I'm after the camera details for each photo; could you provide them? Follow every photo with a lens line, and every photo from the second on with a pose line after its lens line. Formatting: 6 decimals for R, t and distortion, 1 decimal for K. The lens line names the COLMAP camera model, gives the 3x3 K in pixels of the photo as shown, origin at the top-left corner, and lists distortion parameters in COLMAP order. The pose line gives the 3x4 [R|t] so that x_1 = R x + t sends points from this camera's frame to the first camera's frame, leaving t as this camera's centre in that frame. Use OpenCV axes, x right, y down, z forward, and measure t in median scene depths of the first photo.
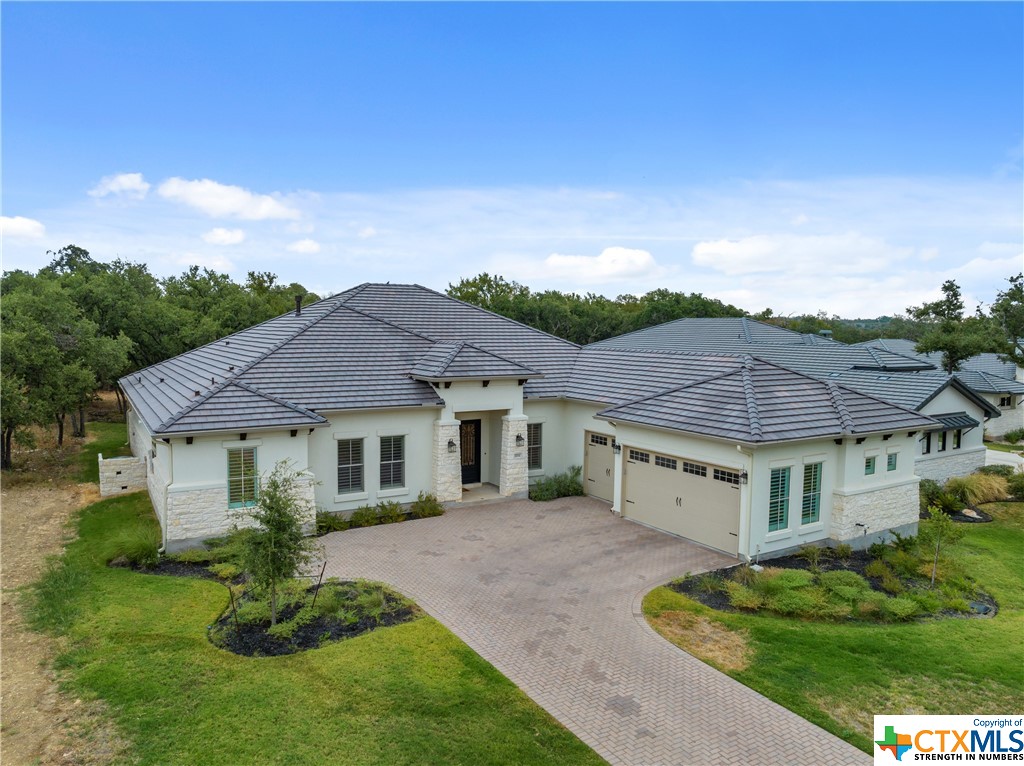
lens RADIAL K [[716.0, 0, 512.0], [0, 716.0, 383.0], [0, 0, 1]] dist [-0.031929, -0.001419]
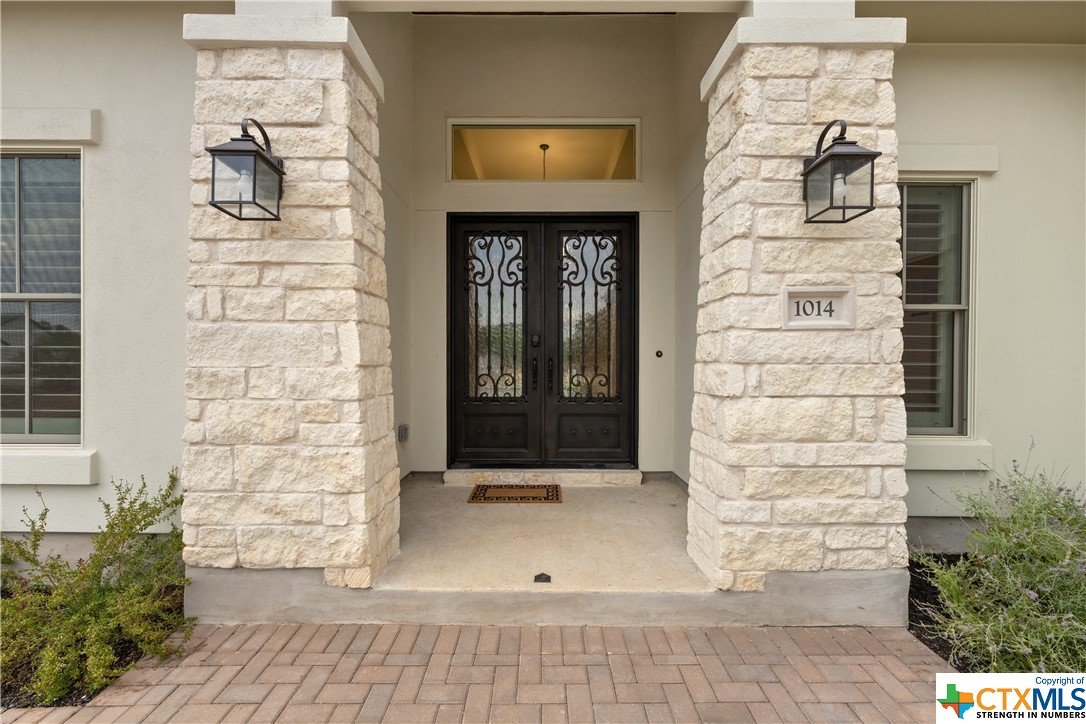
lens RADIAL K [[466.6, 0, 543.0], [0, 466.6, 362.0], [0, 0, 1]] dist [-0.000537, 0.000027]
pose [[0.854173, -0.001503, -0.519987, 0.009800], [-0.033683, 0.997736, -0.058213, 0.119118], [0.518897, 0.067238, 0.852189, 0.892639]]
